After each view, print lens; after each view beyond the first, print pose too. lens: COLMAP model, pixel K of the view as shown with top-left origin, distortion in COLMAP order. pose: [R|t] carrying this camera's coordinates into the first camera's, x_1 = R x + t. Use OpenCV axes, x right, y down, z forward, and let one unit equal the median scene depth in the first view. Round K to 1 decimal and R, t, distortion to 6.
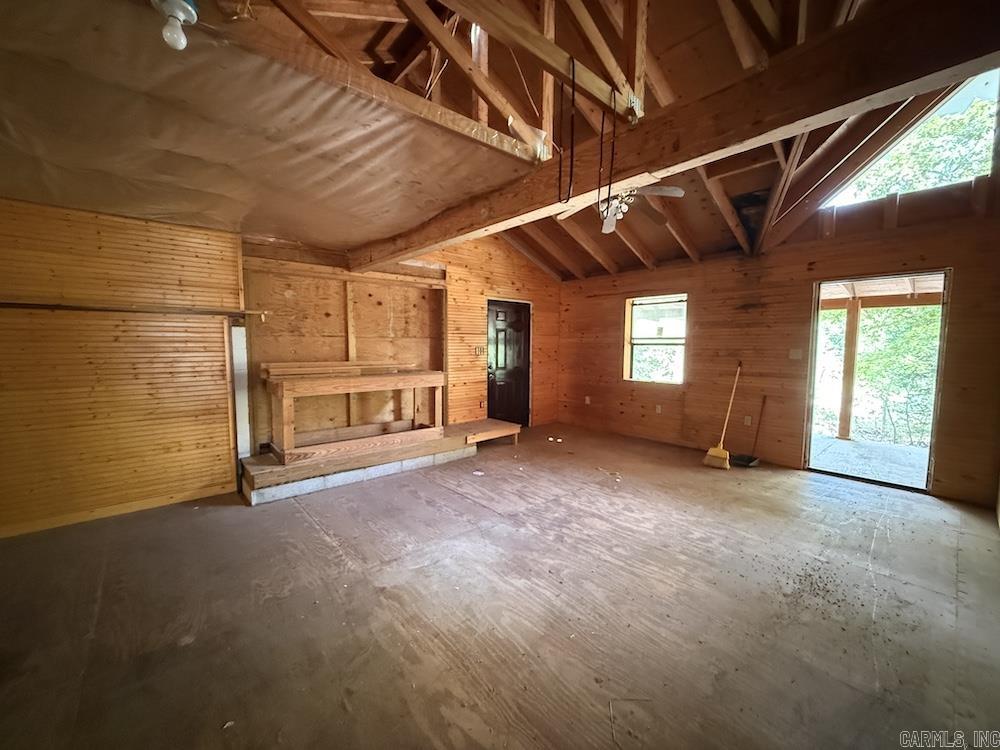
lens RADIAL K [[402.0, 0, 497.7], [0, 402.0, 375.2], [0, 0, 1]] dist [0.000027, 0.000003]
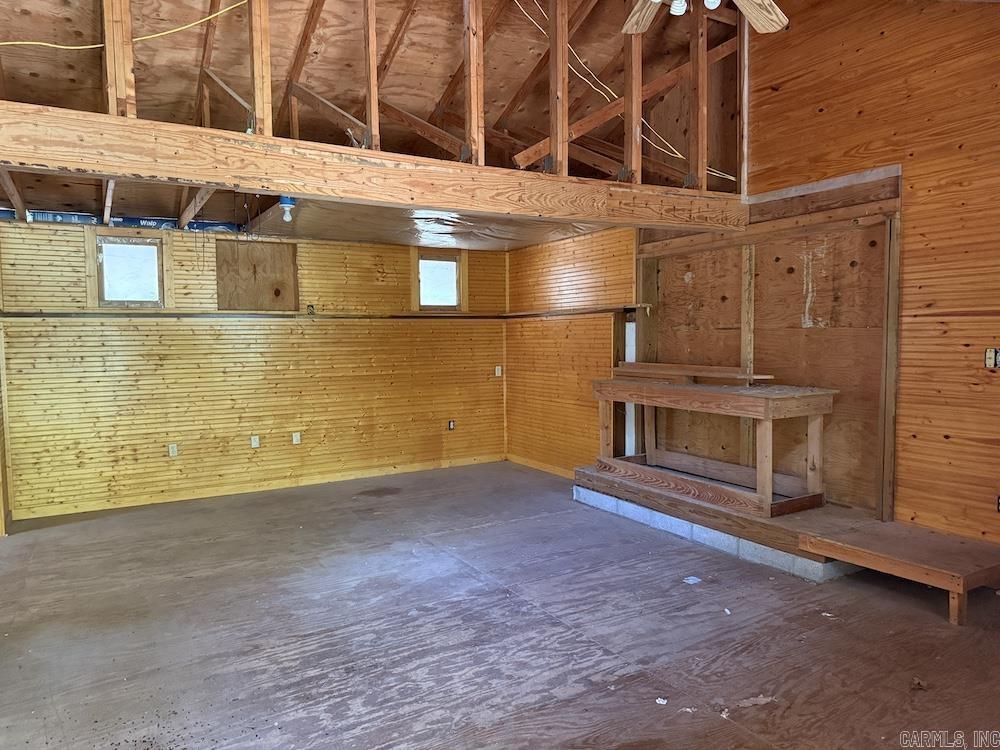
lens RADIAL K [[696.0, 0, 497.1], [0, 696.0, 371.2], [0, 0, 1]] dist [0.062016, -0.073769]
pose [[-0.187034, 0.054151, -0.980860, 1.093168], [-0.061699, 0.995861, 0.066744, -0.101081], [0.980414, 0.073001, -0.182918, 1.061962]]
